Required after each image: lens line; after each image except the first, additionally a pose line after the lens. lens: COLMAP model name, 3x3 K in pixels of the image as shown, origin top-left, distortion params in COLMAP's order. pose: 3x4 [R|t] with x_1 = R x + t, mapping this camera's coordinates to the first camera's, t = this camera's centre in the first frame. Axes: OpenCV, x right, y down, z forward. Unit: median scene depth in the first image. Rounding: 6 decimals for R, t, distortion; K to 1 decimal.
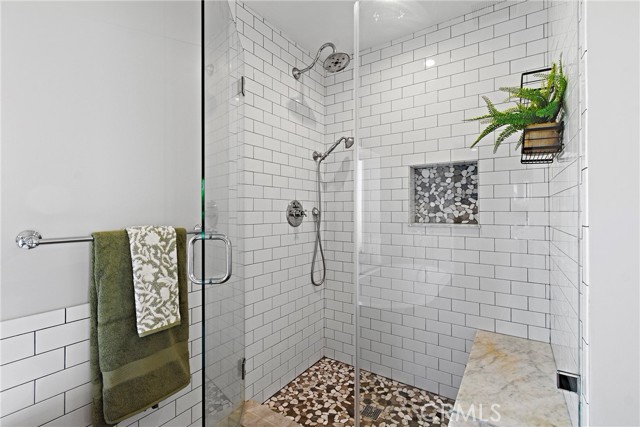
lens RADIAL K [[283.8, 0, 320.5], [0, 283.8, 210.6], [0, 0, 1]] dist [0.002079, -0.001084]
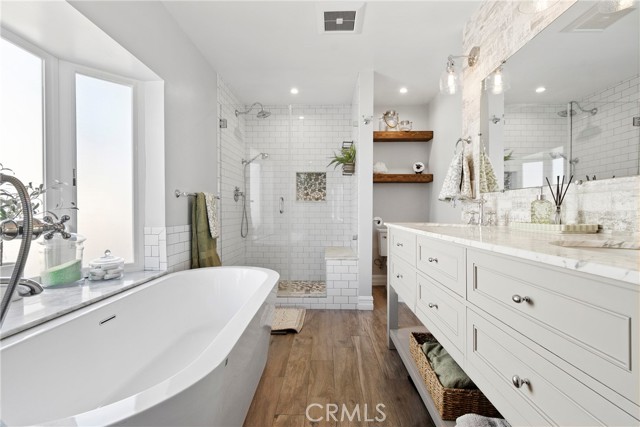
lens RADIAL K [[283.8, 0, 312.6], [0, 283.8, 211.9], [0, 0, 1]] dist [0.002079, -0.001084]
pose [[0.848347, 0.001280, 0.529440, -0.664800], [-0.005719, 0.999961, 0.006747, 0.113260], [-0.529410, -0.008751, 0.848321, -0.784647]]
